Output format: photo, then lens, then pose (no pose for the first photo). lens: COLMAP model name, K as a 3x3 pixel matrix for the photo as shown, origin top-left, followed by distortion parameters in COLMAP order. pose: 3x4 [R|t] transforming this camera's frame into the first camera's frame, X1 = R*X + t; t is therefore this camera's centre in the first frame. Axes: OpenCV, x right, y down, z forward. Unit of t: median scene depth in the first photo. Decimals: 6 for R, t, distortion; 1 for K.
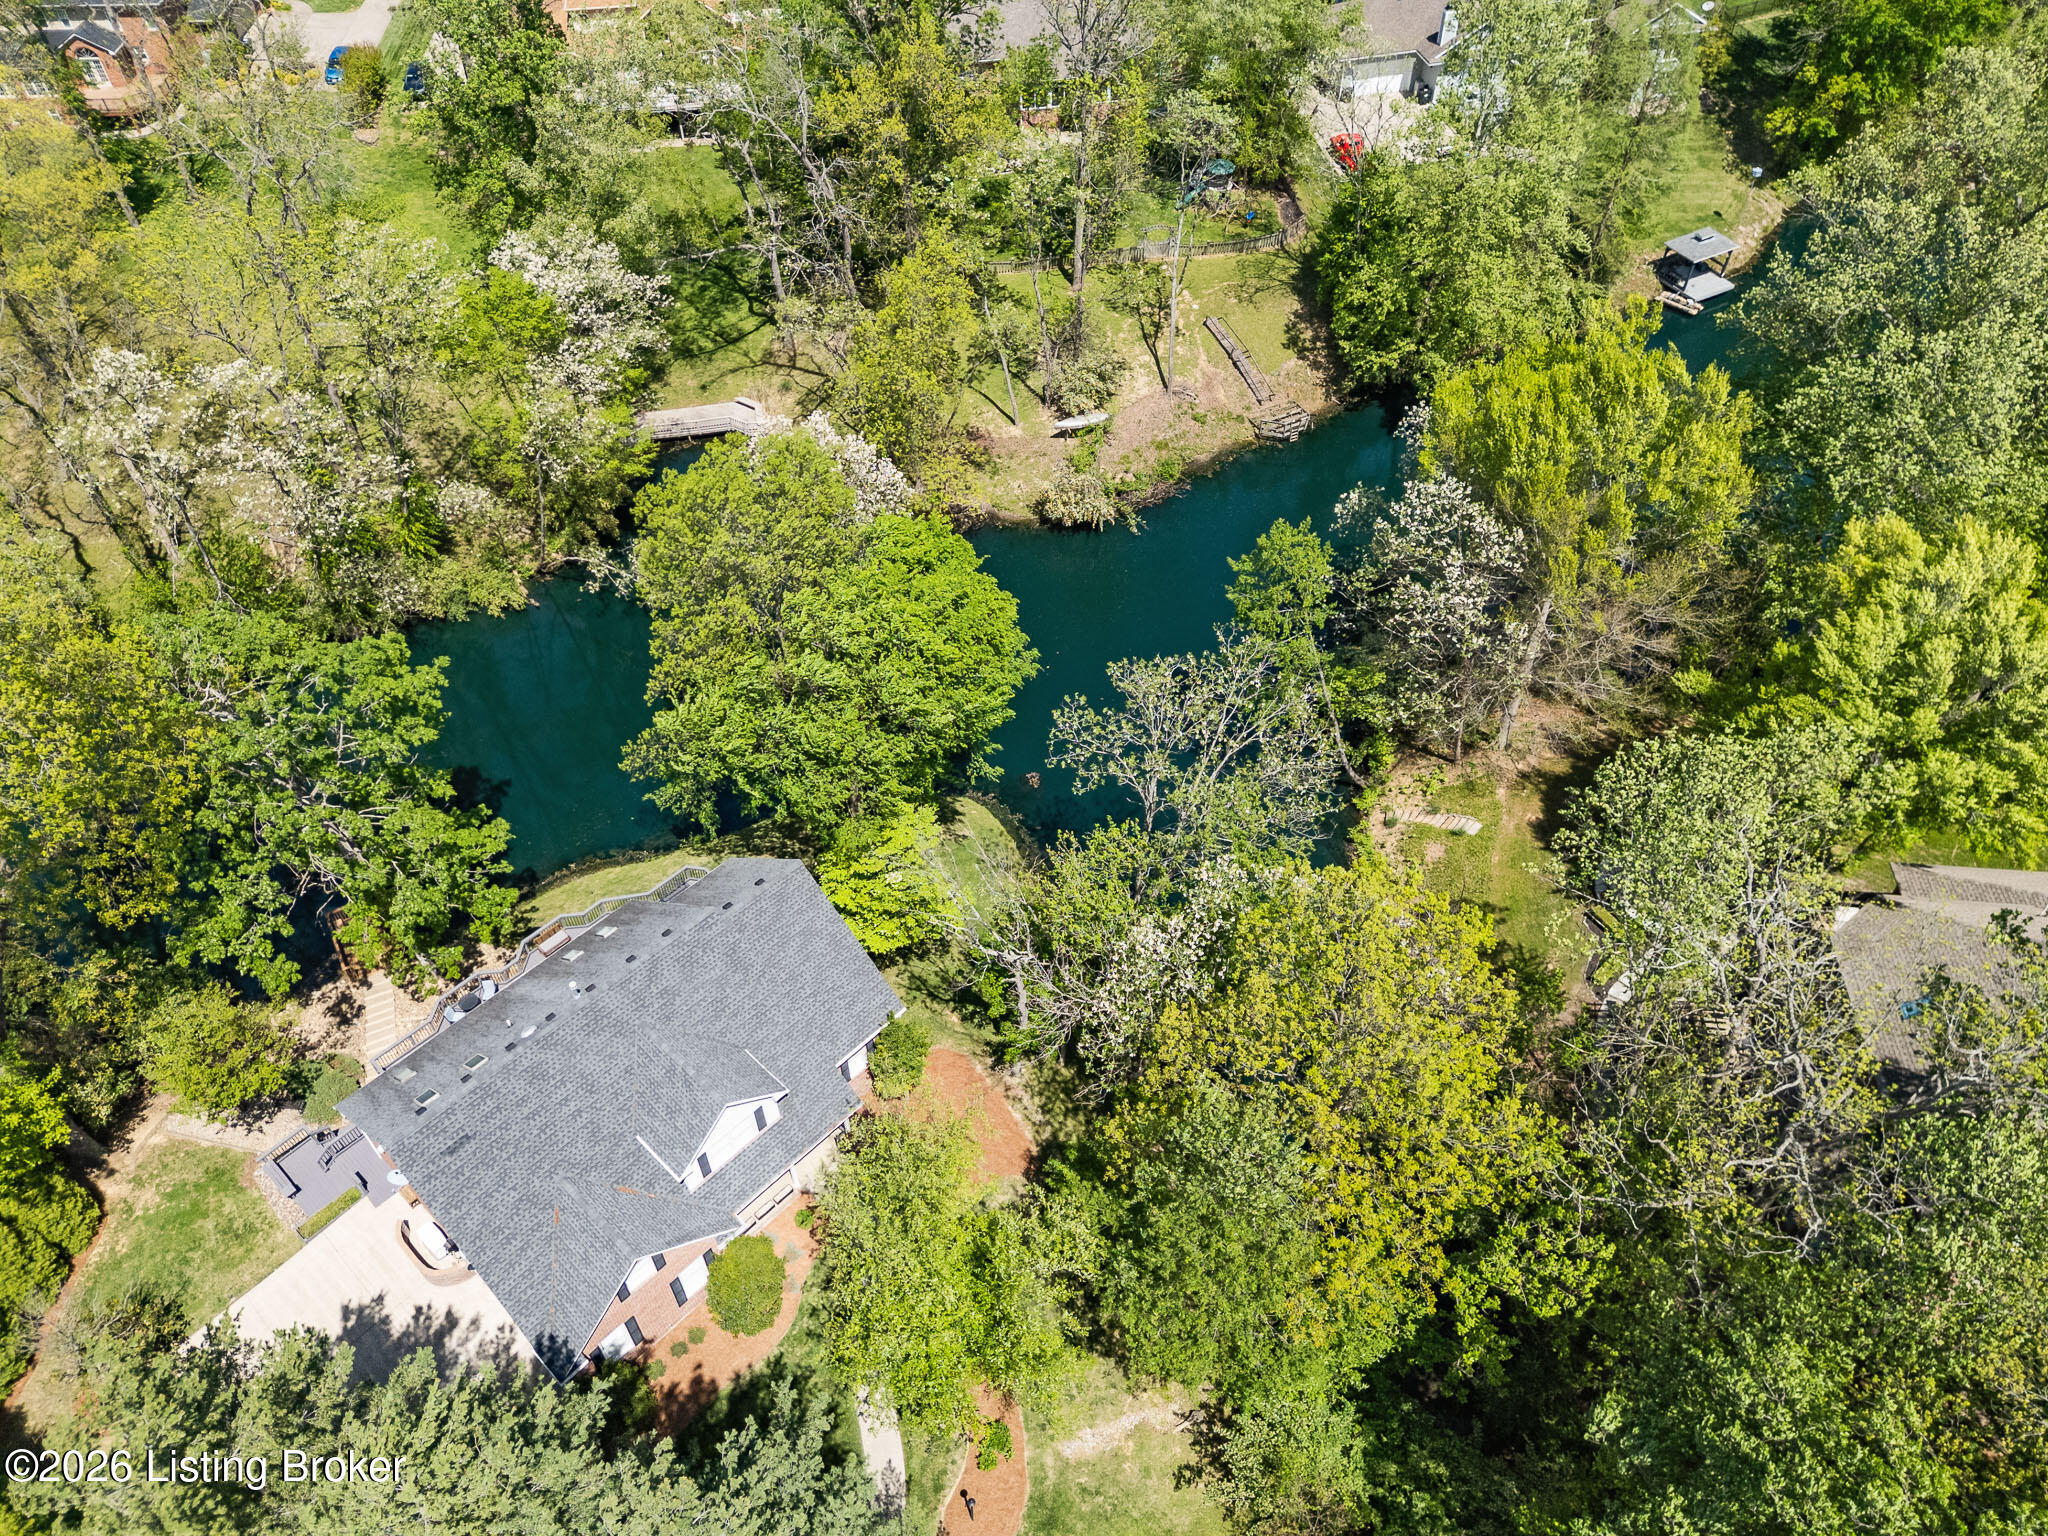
lens RADIAL K [[1427.8, 0, 1026.6], [0, 1427.8, 734.6], [0, 0, 1]] dist [0.062430, -0.199411]
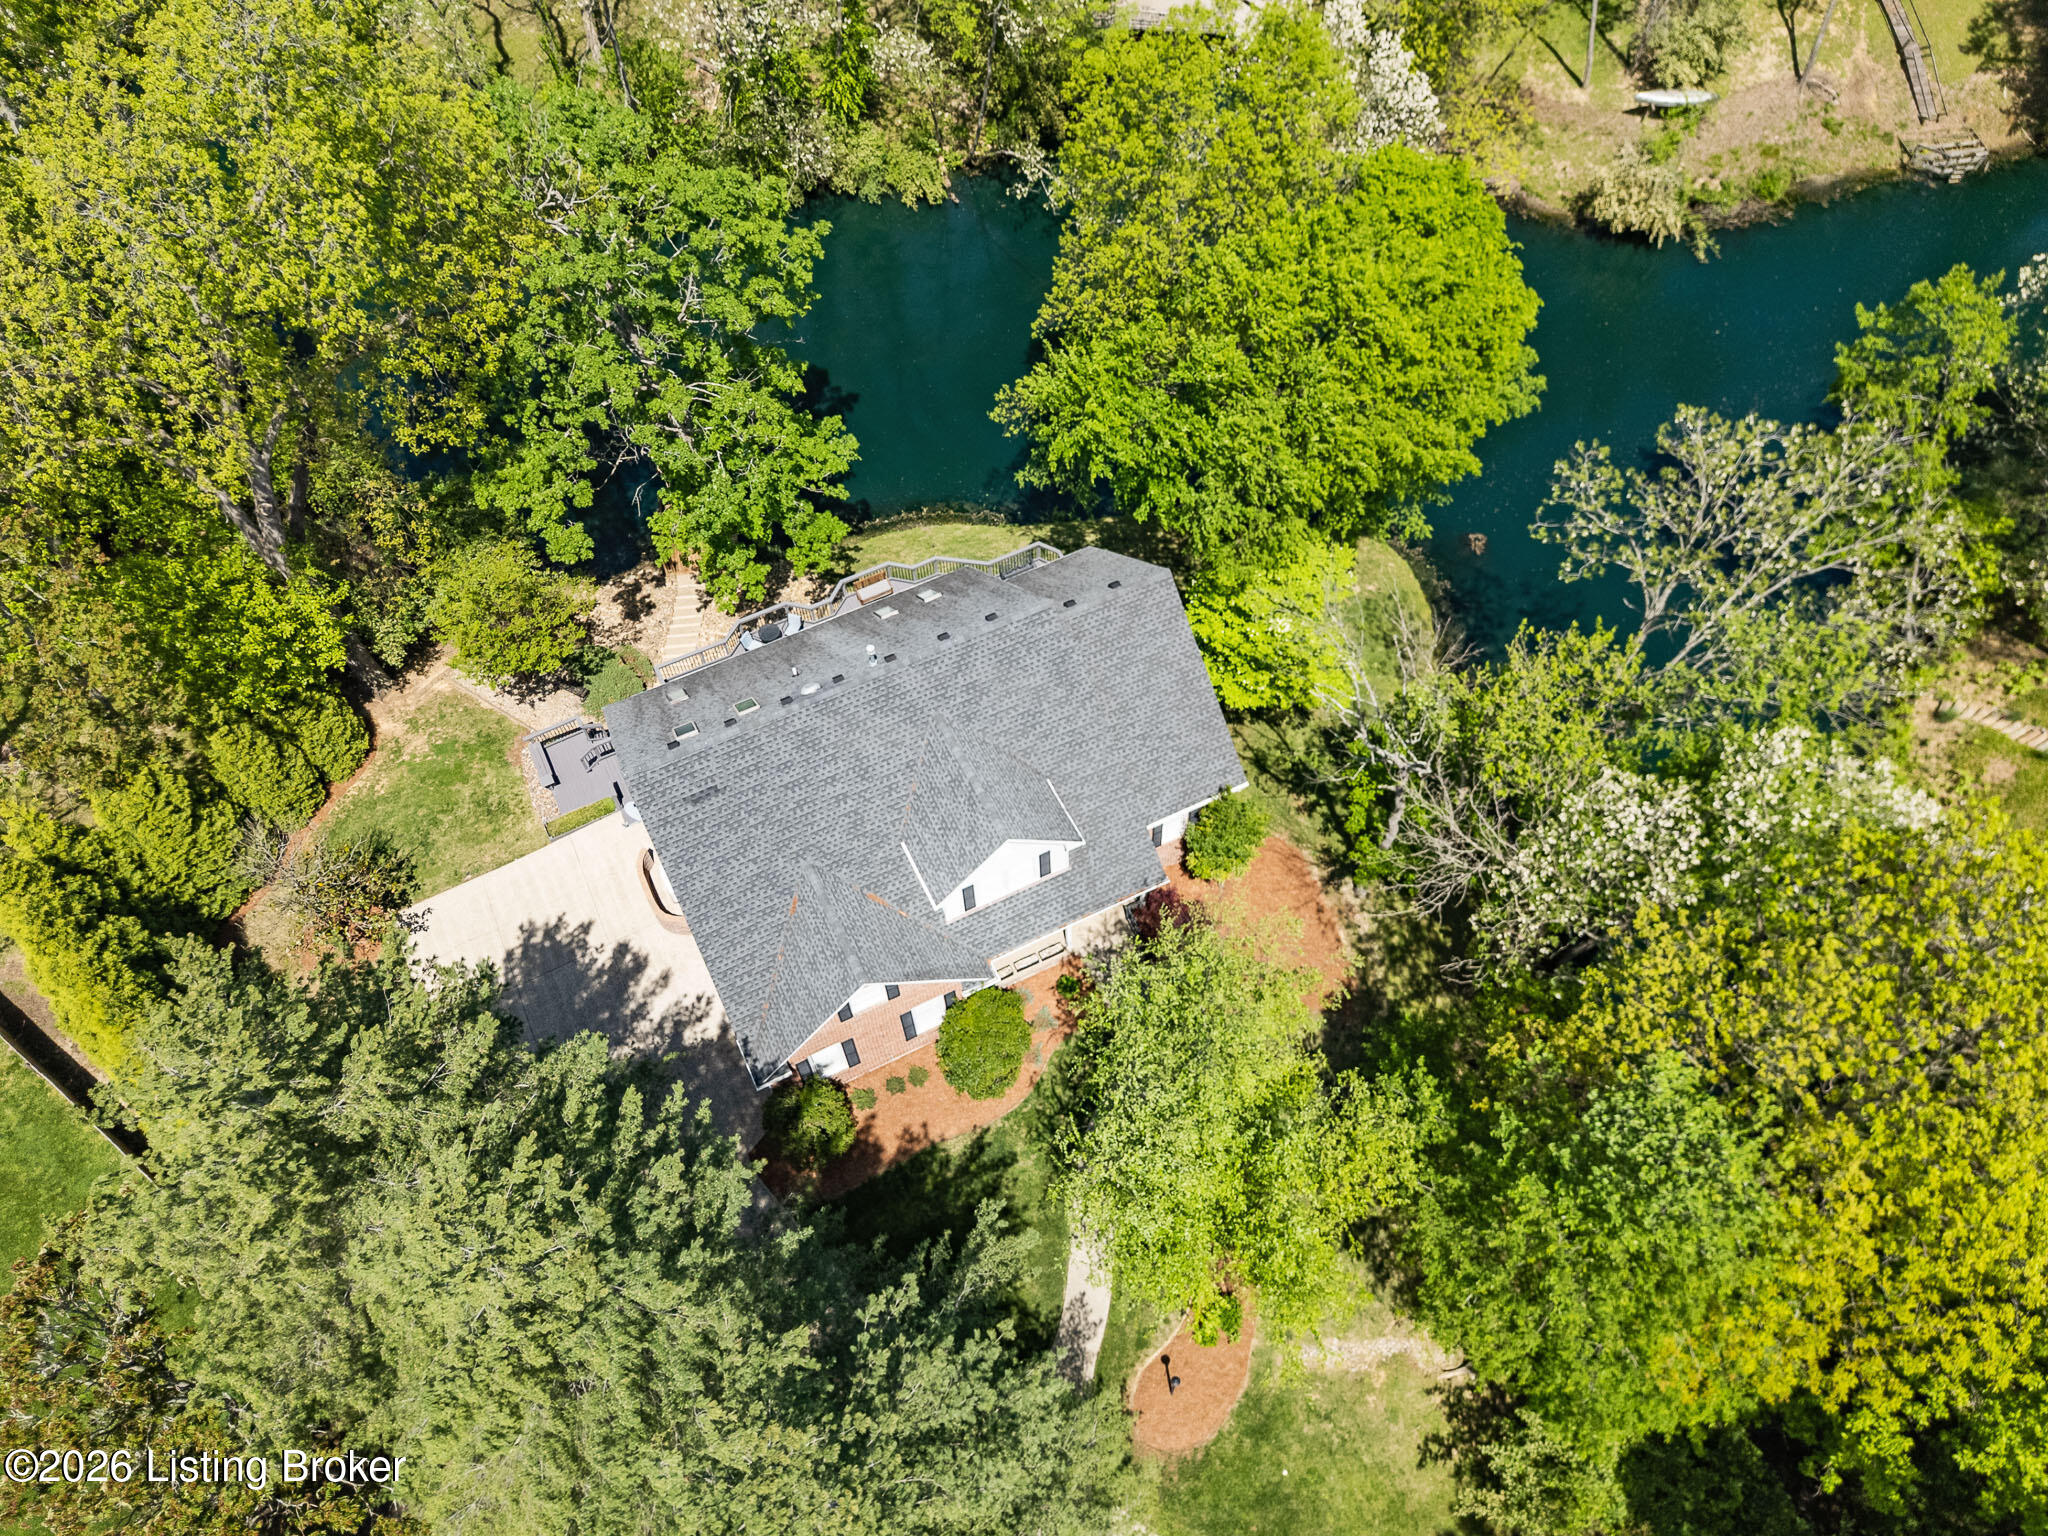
lens RADIAL K [[1430.8, 0, 1024.4], [0, 1430.8, 803.1], [0, 0, 1]] dist [0.018273, 0.000380]
pose [[0.934852, 0.288582, -0.206813, -0.031587], [-0.230185, 0.936149, 0.265782, 0.015177], [0.270308, -0.200862, 0.941588, 0.198936]]
